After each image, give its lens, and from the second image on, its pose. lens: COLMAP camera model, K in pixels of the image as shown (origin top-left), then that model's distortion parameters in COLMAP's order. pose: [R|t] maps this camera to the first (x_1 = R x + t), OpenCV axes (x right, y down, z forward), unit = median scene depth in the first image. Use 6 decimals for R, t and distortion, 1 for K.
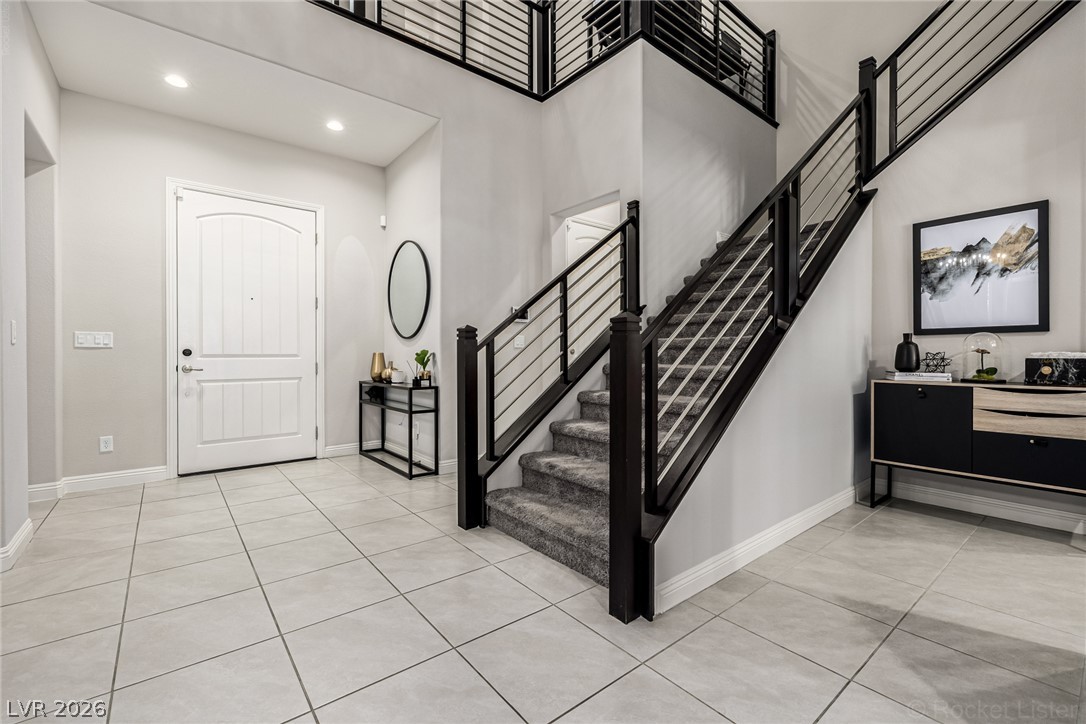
lens RADIAL K [[462.4, 0, 545.6], [0, 462.4, 357.7], [0, 0, 1]] dist [-0.000379, -0.000013]
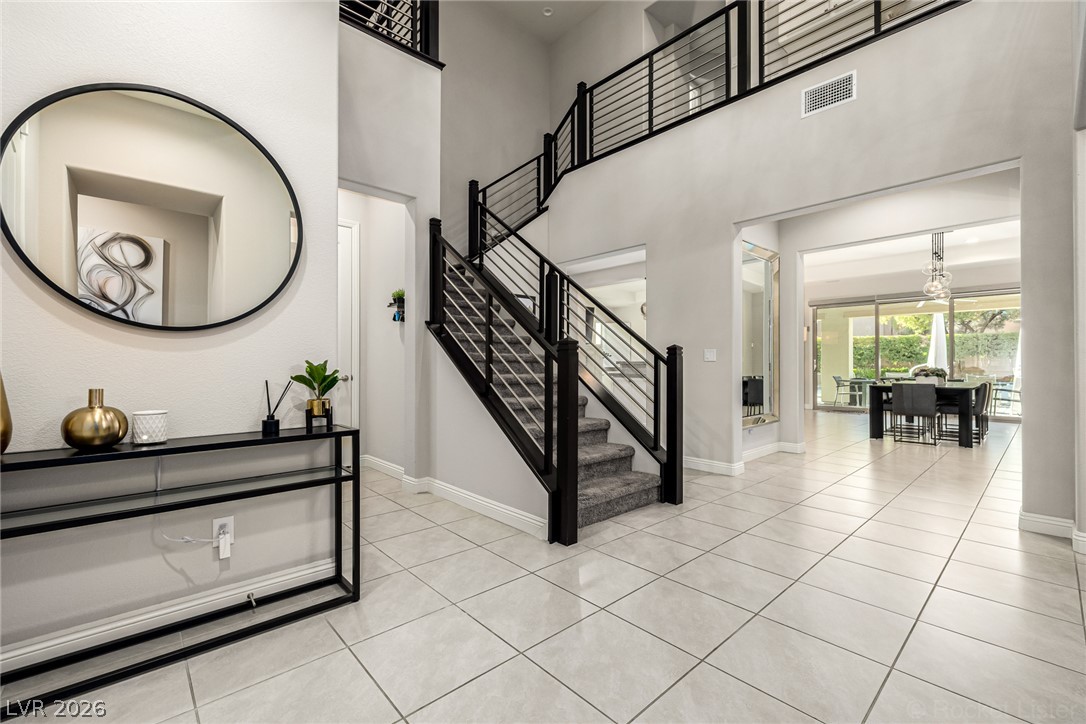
lens RADIAL K [[462.4, 0, 545.6], [0, 462.4, 357.7], [0, 0, 1]] dist [-0.000379, -0.000013]
pose [[-0.059731, 0.011686, 0.998146, -1.249468], [0.001730, 0.999931, -0.011603, -0.013329], [-0.998213, 0.001034, -0.059747, 1.209543]]
